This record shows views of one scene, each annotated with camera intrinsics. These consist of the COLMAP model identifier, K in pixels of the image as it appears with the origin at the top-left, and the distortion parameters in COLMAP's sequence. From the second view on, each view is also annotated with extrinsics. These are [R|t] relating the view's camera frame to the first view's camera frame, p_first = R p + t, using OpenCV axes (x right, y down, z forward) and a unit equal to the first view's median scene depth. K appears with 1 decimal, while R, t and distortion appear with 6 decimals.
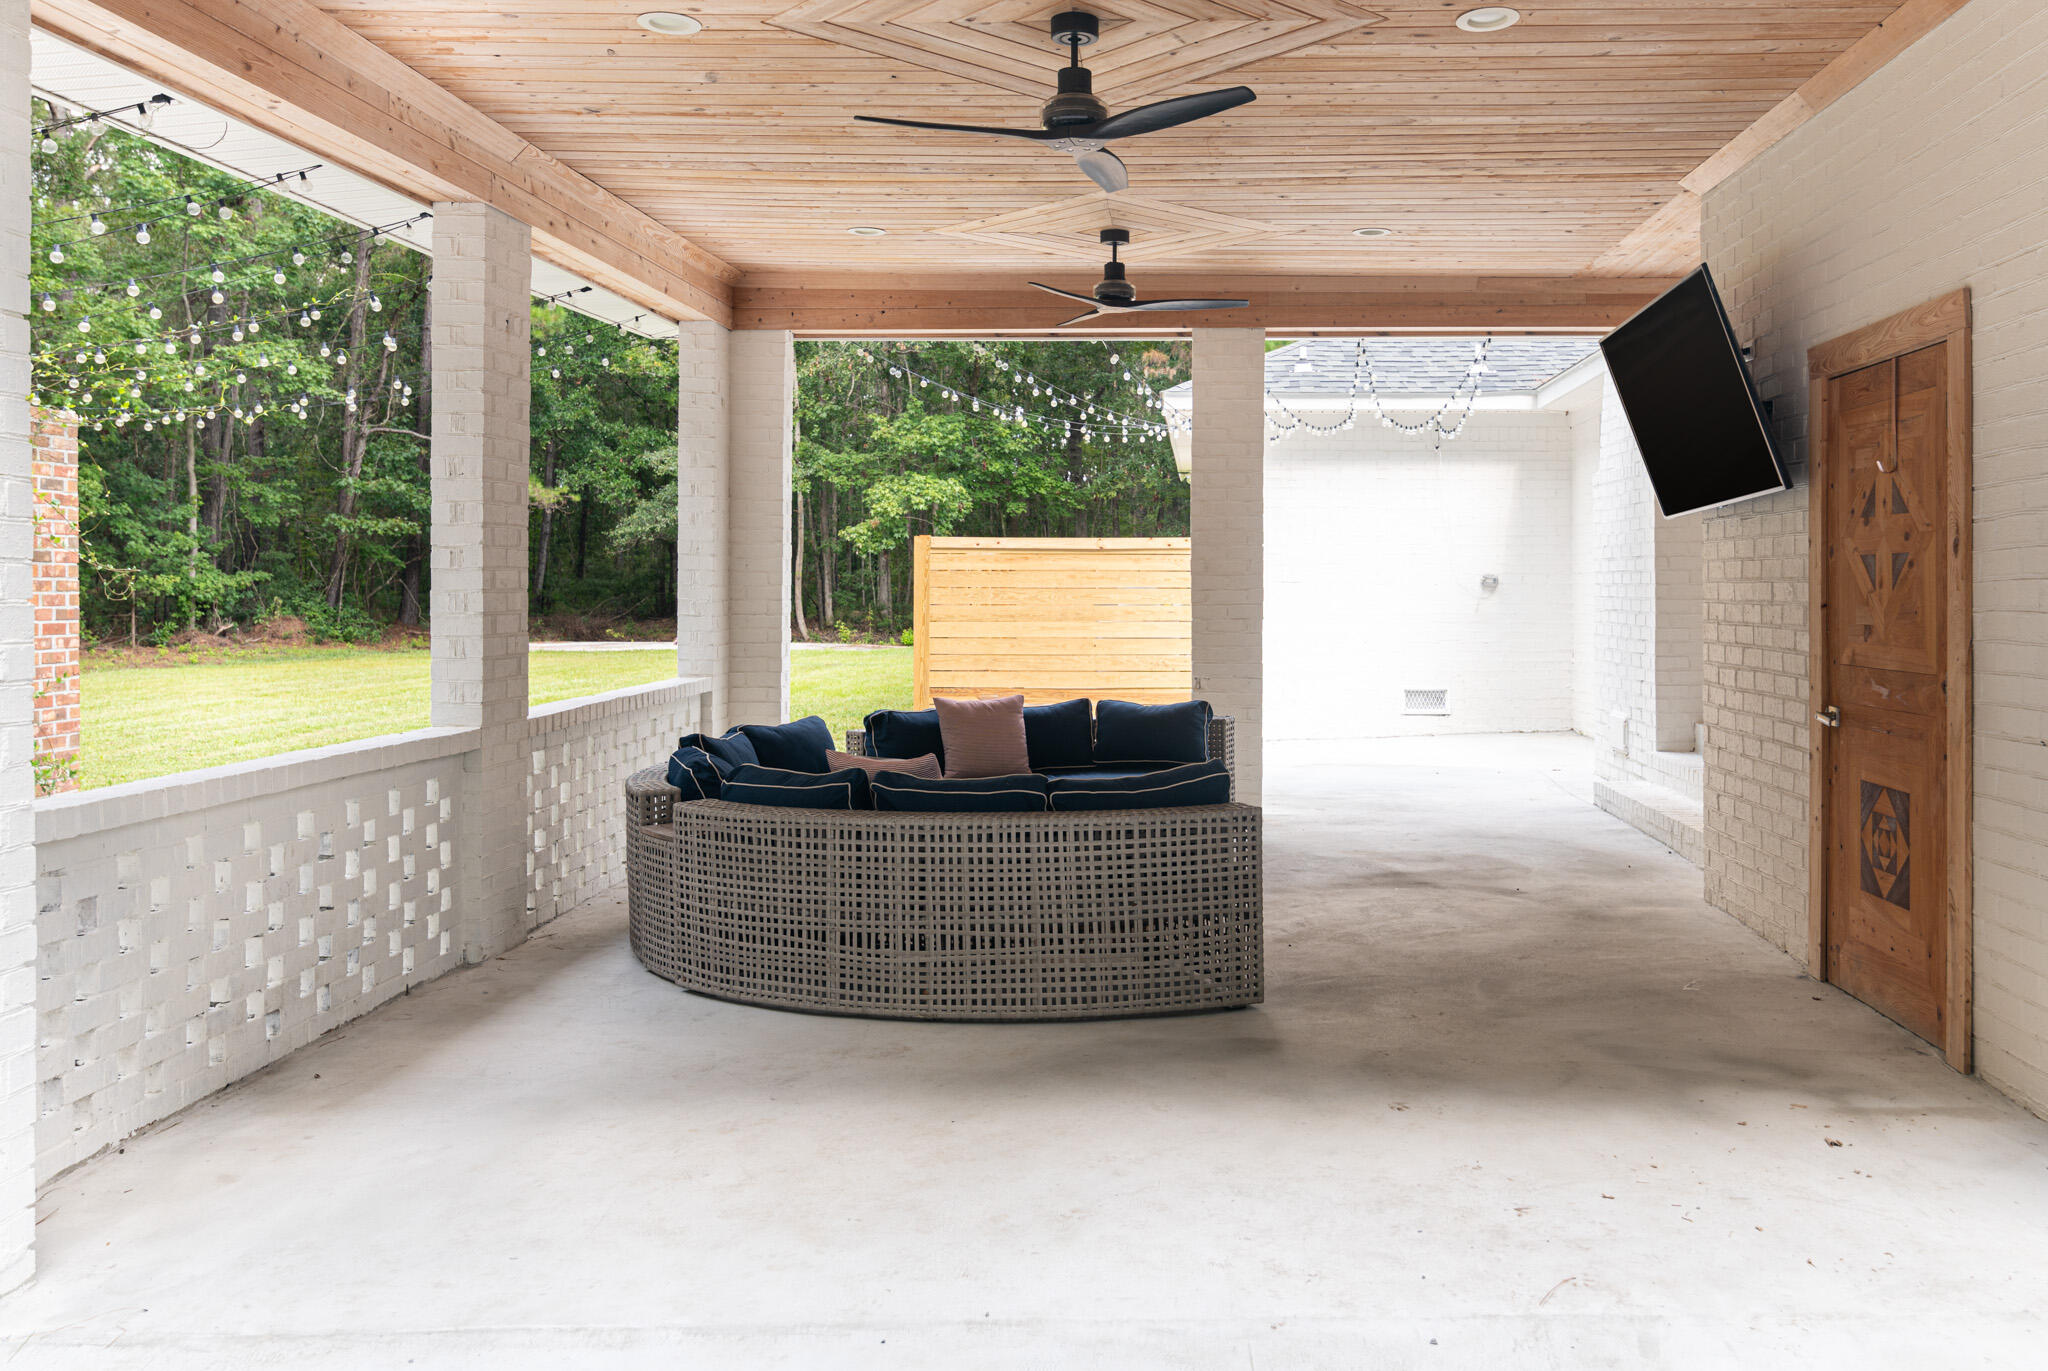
lens RADIAL K [[1629.3, 0, 1147.8], [0, 1629.3, 597.9], [0, 0, 1]] dist [0.000008, -0.001856]
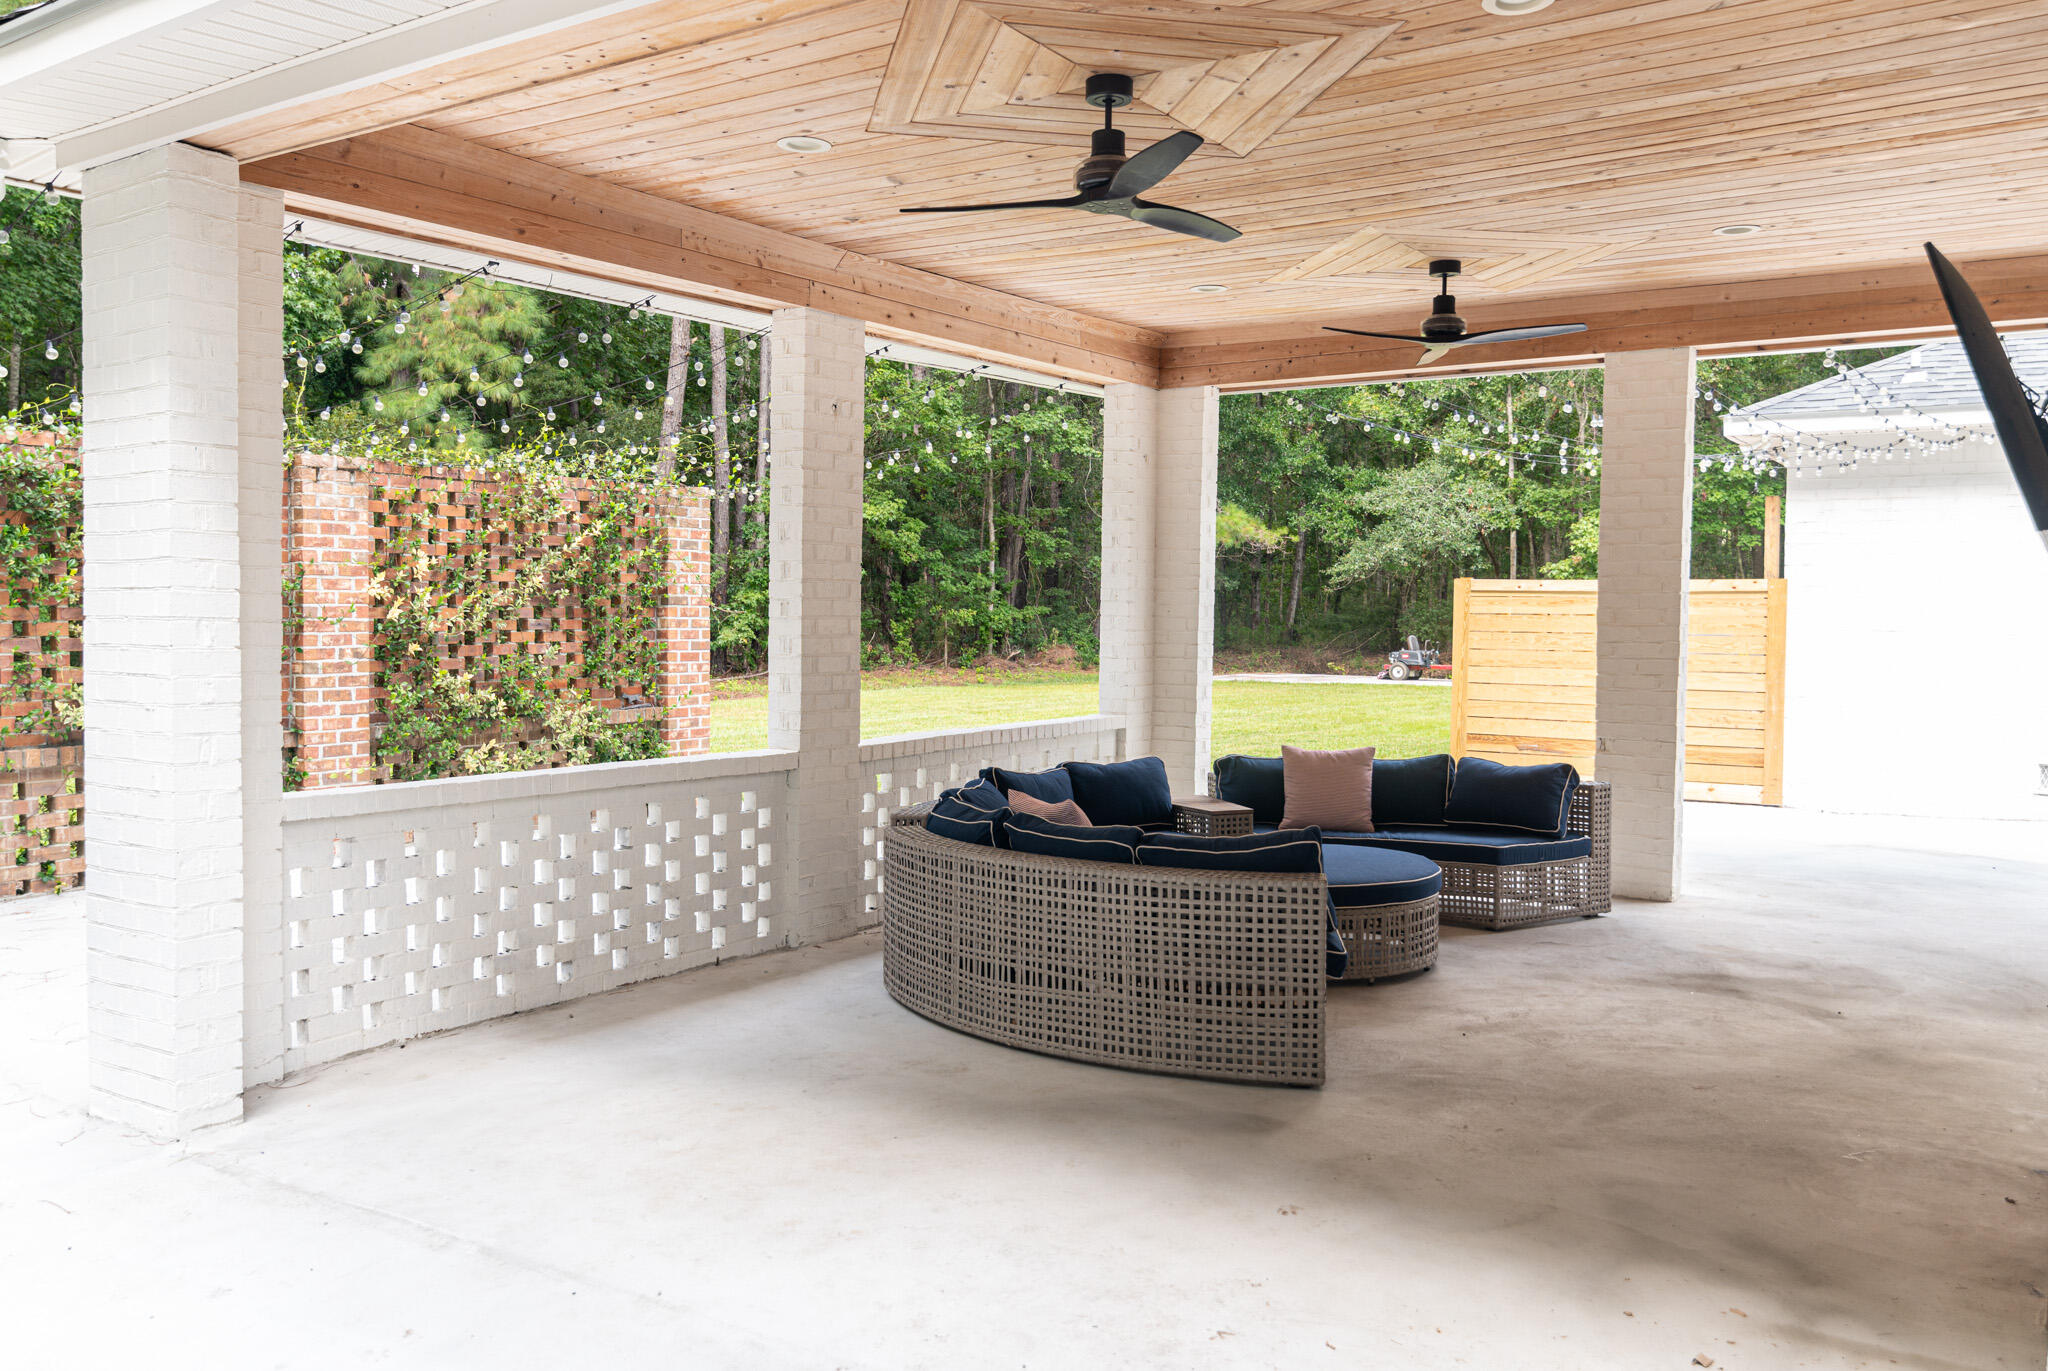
lens RADIAL K [[1603.9, 0, 1025.0], [0, 1603.9, 676.5], [0, 0, 1]] dist [-0.000435, -0.003932]
pose [[0.840812, 0.028967, -0.540551, 0.423205], [-0.013509, 0.999379, 0.032541, -0.017956], [0.541158, -0.020059, 0.840682, 0.123675]]
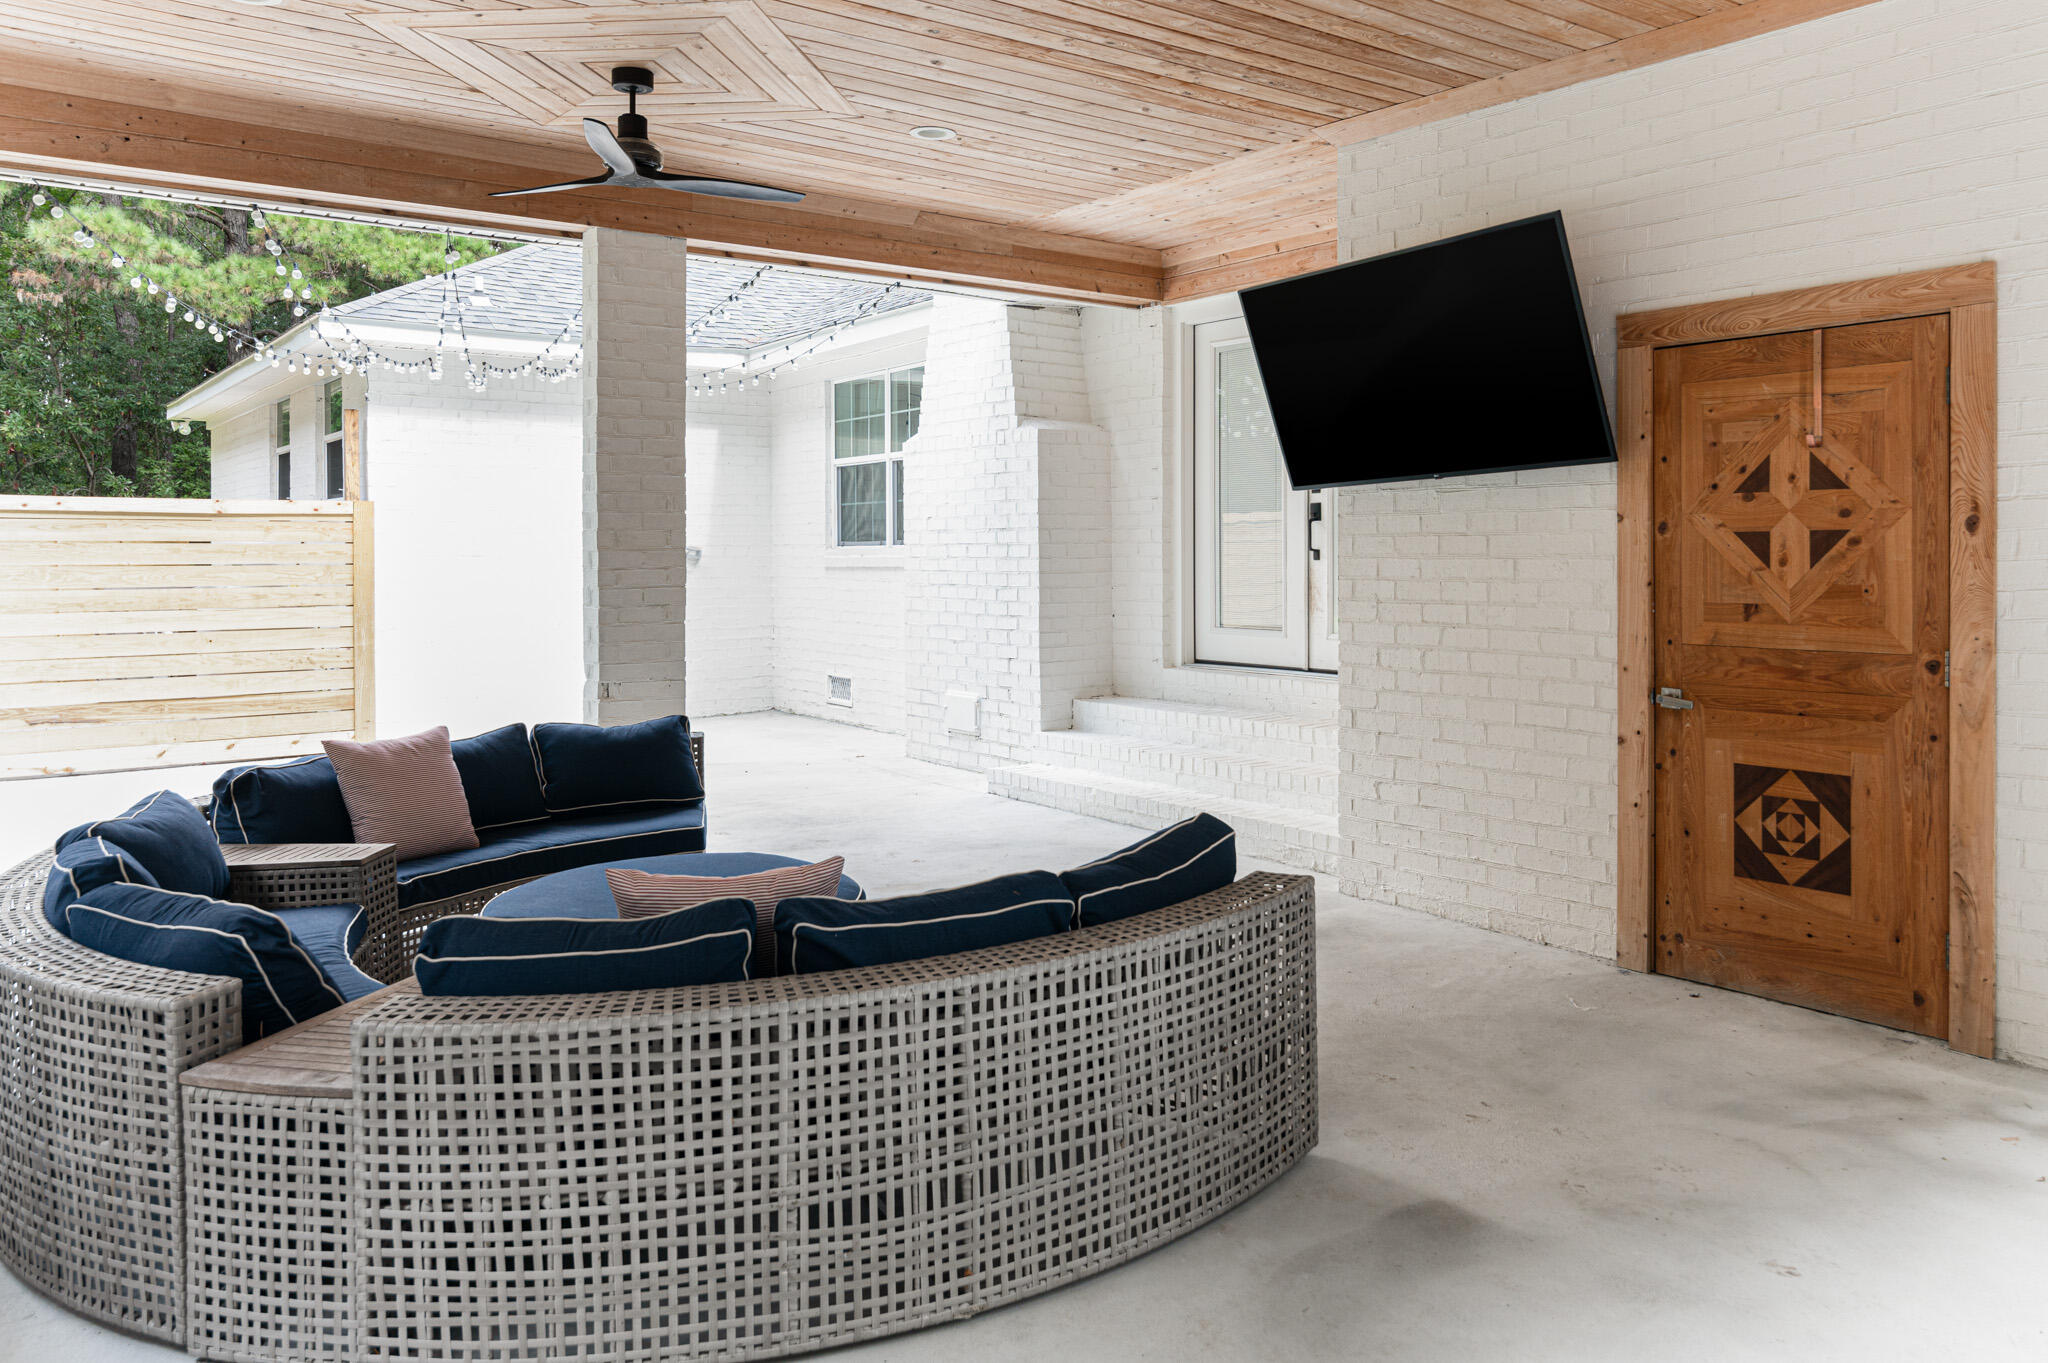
lens RADIAL K [[1510.0, 0, 1029.5], [0, 1510.0, 569.6], [0, 0, 1]] dist [-0.000229, -0.000024]
pose [[0.782693, -0.011276, 0.622305, -0.445704], [0.008987, 0.999936, 0.006816, -0.013408], [-0.622342, 0.000258, 0.782745, 0.552326]]
